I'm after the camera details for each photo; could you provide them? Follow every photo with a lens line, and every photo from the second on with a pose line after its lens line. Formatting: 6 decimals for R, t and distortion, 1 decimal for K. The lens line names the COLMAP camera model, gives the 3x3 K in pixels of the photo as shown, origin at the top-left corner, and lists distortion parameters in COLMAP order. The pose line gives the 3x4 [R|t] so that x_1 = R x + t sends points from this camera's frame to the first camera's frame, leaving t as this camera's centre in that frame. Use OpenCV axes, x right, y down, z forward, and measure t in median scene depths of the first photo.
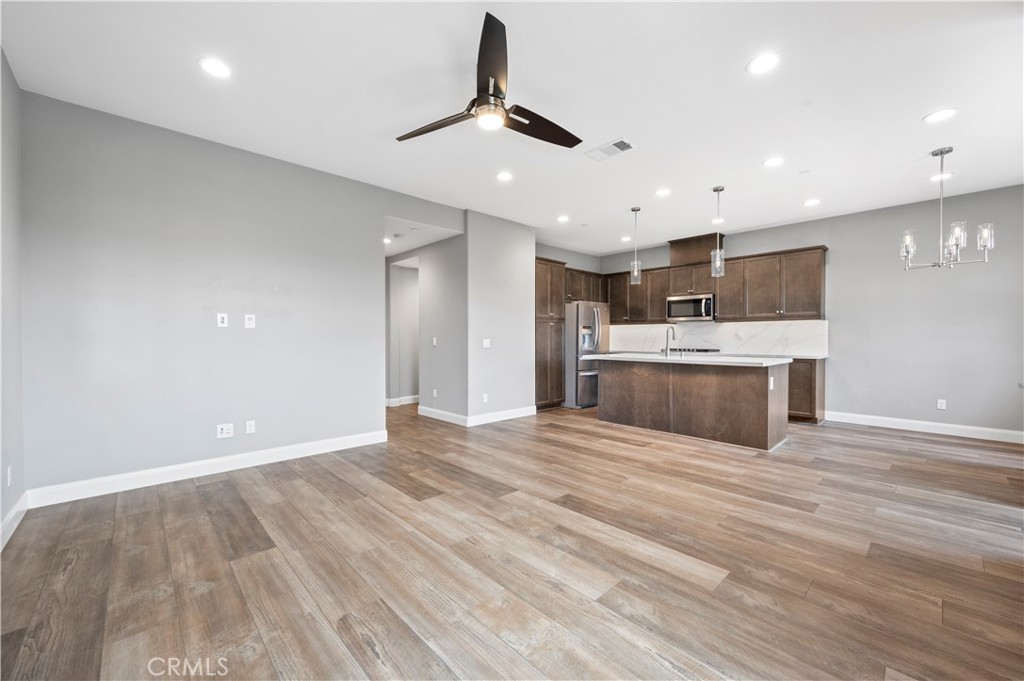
lens RADIAL K [[401.9, 0, 515.5], [0, 401.9, 344.3], [0, 0, 1]] dist [-0.001181, -0.000547]
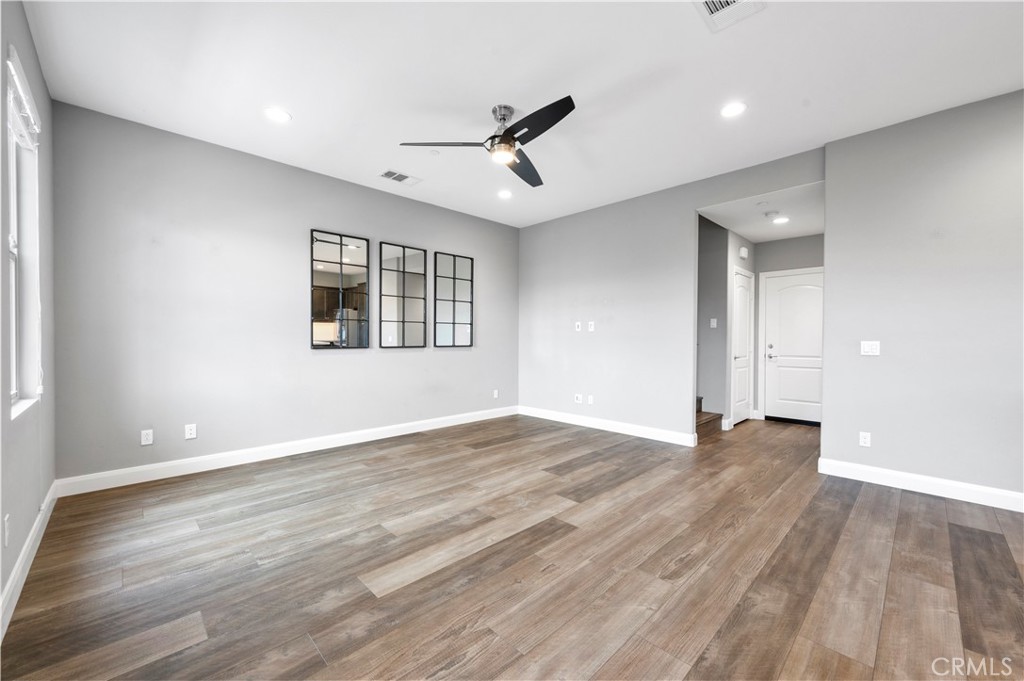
lens RADIAL K [[401.9, 0, 511.8], [0, 401.9, 344.5], [0, 0, 1]] dist [-0.001181, -0.000547]
pose [[0.012334, 0.017956, -0.999763, 0.628113], [-0.017984, 0.999681, 0.017733, -0.010382], [0.999762, 0.017761, 0.012653, 0.561453]]
